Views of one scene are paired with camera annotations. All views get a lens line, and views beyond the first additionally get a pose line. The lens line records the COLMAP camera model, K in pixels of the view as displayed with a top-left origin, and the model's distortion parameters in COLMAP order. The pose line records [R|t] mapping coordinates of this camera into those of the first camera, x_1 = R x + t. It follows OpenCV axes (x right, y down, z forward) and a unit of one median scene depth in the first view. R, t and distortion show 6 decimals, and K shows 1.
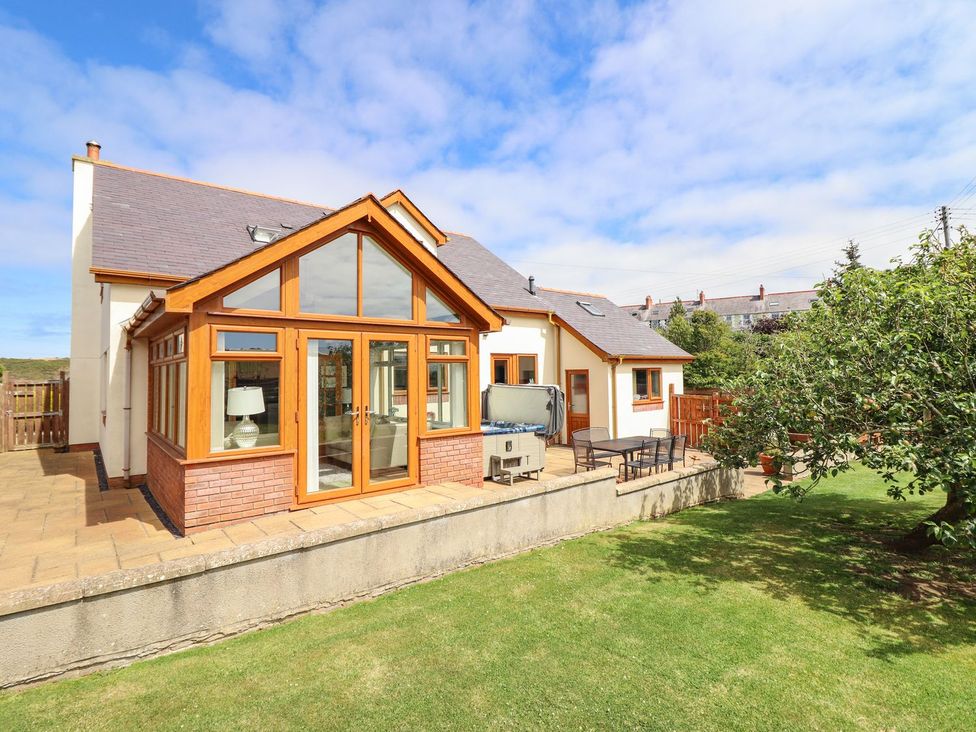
lens RADIAL K [[440.6, 0, 490.3], [0, 440.6, 361.2], [0, 0, 1]] dist [-0.014552, -0.000835]
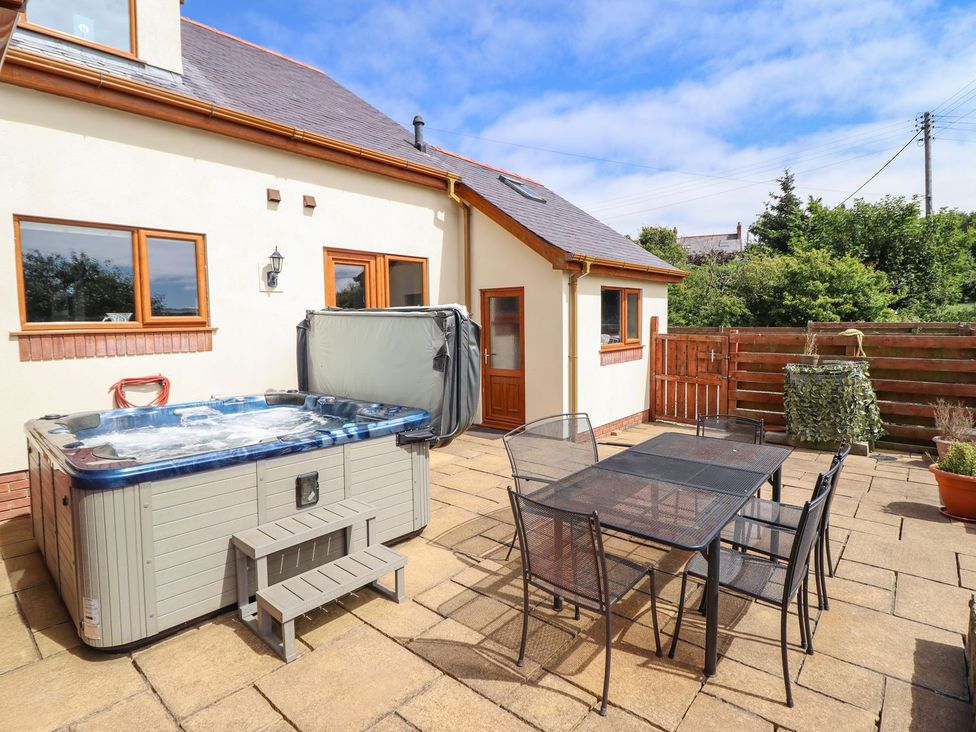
lens RADIAL K [[514.6, 0, 490.7], [0, 514.6, 351.3], [0, 0, 1]] dist [0.000035, -0.013406]
pose [[0.981069, -0.011464, 0.193319, 0.091461], [-0.007293, 0.995351, 0.096037, 0.052399], [-0.193521, -0.095628, 0.976425, 0.567810]]
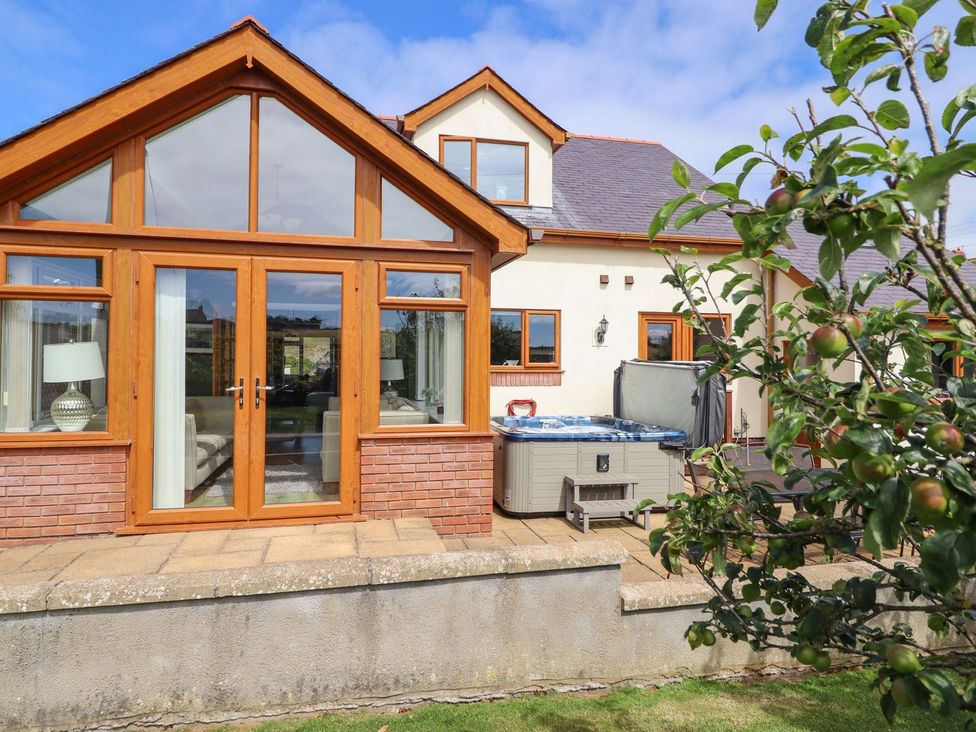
lens RADIAL K [[572.3, 0, 503.3], [0, 572.3, 353.5], [0, 0, 1]] dist [-0.002461, -0.007424]
pose [[0.919099, 0.017548, -0.393637, 0.195929], [-0.006259, 0.999532, 0.029944, 0.024293], [0.393978, -0.025057, 0.918778, 0.235244]]
